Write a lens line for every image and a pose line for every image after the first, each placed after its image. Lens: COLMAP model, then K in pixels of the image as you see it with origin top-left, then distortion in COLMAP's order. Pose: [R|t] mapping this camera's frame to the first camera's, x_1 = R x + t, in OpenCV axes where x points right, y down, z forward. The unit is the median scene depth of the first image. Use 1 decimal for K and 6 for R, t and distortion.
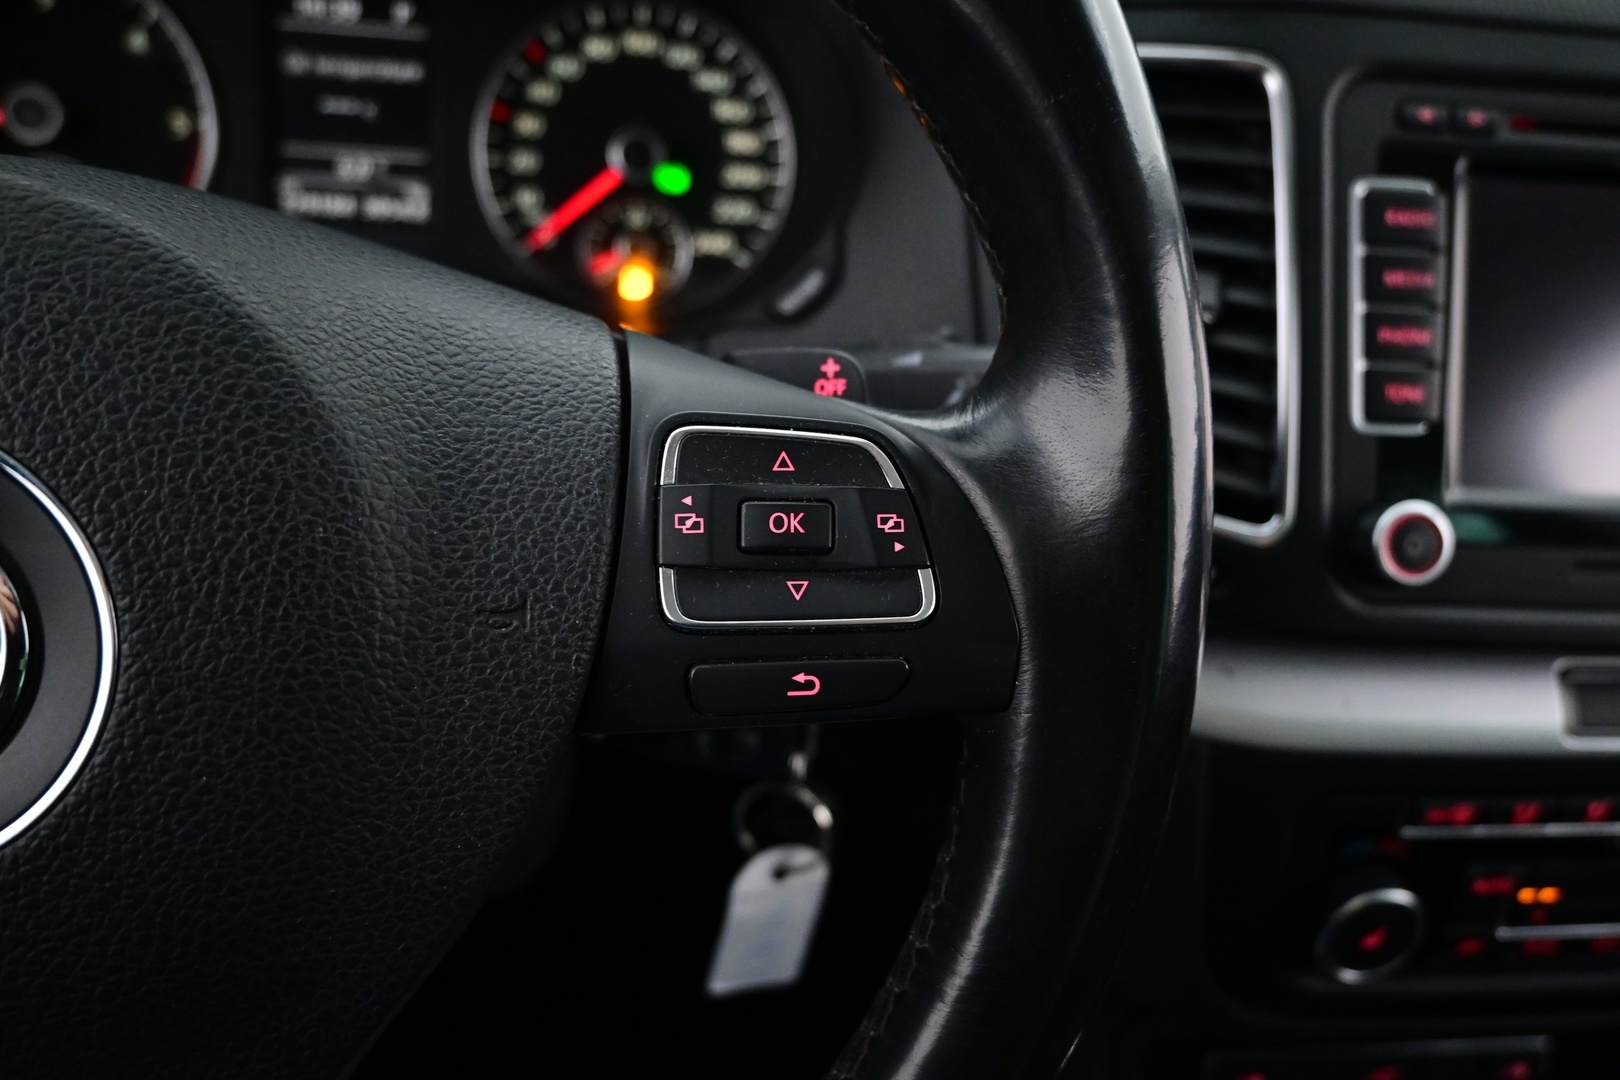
lens RADIAL K [[1167.4, 0, 810.0], [0, 1167.4, 540.0], [0, 0, 1]] dist [-0.009563, -0.001999]
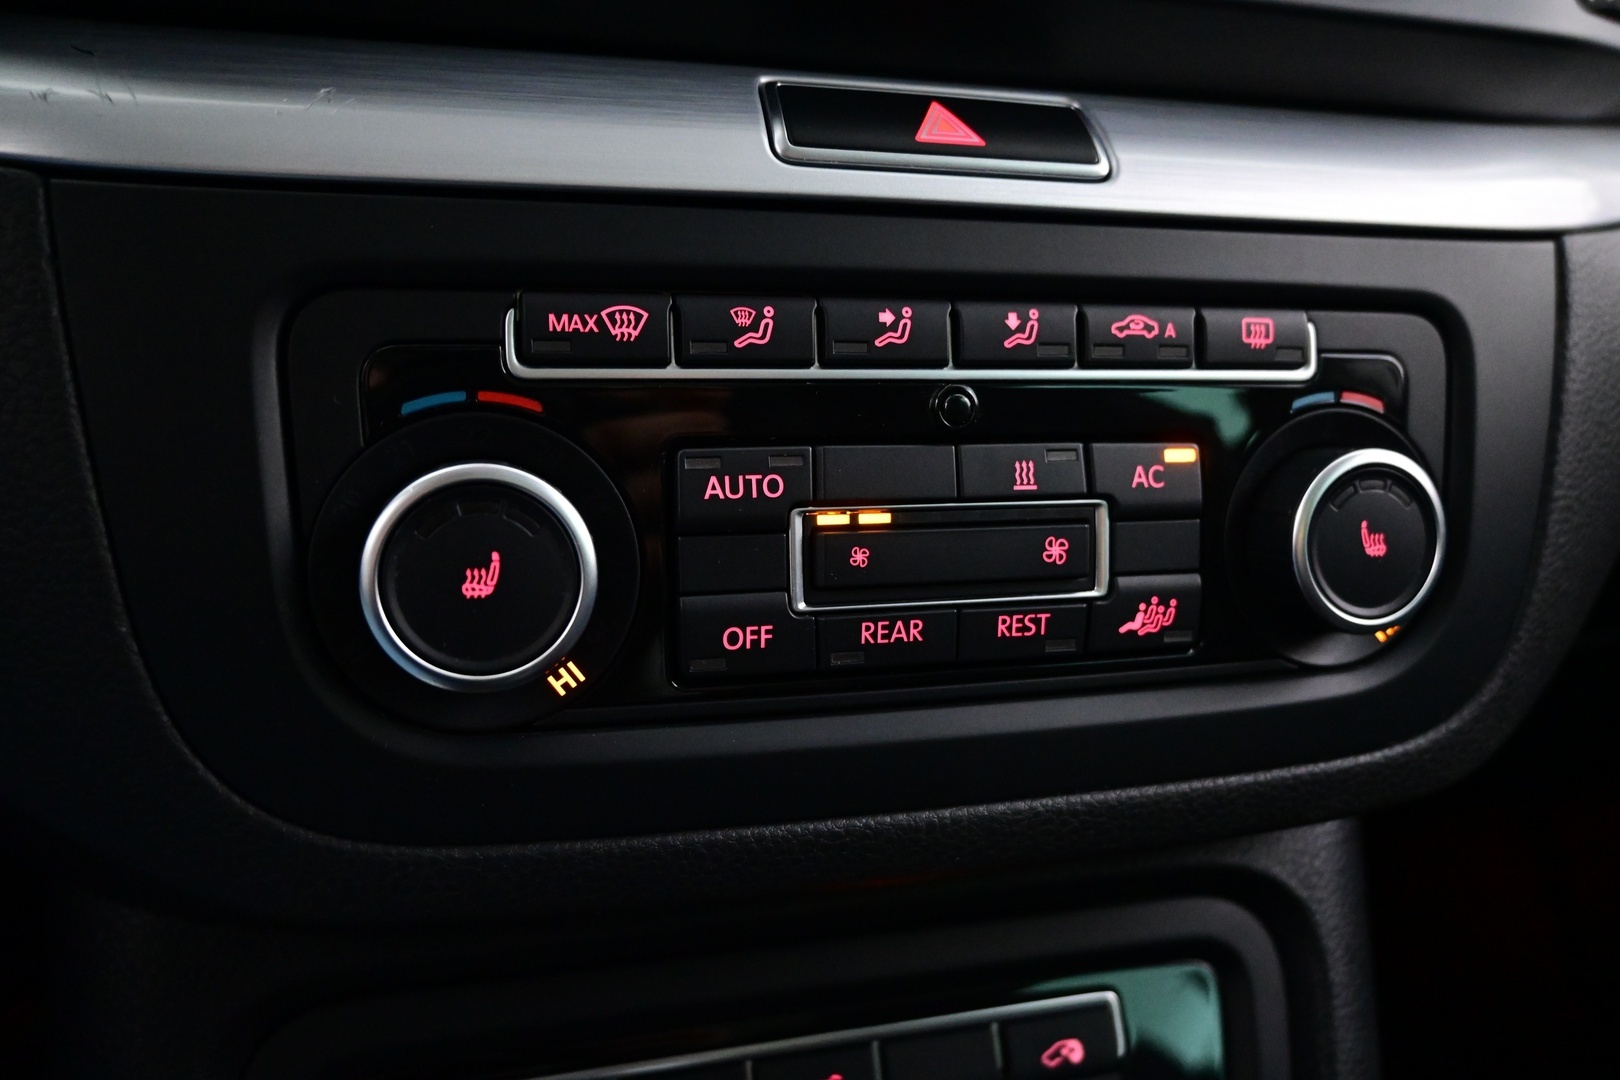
lens RADIAL K [[1167.4, 0, 810.0], [0, 1167.4, 540.0], [0, 0, 1]] dist [-0.009563, -0.001999]
pose [[0.985804, -0.098044, 0.136299, 0.549442], [0.139452, 0.930224, -0.339466, 0.508134], [-0.093506, 0.353654, 0.930691, 0.520107]]
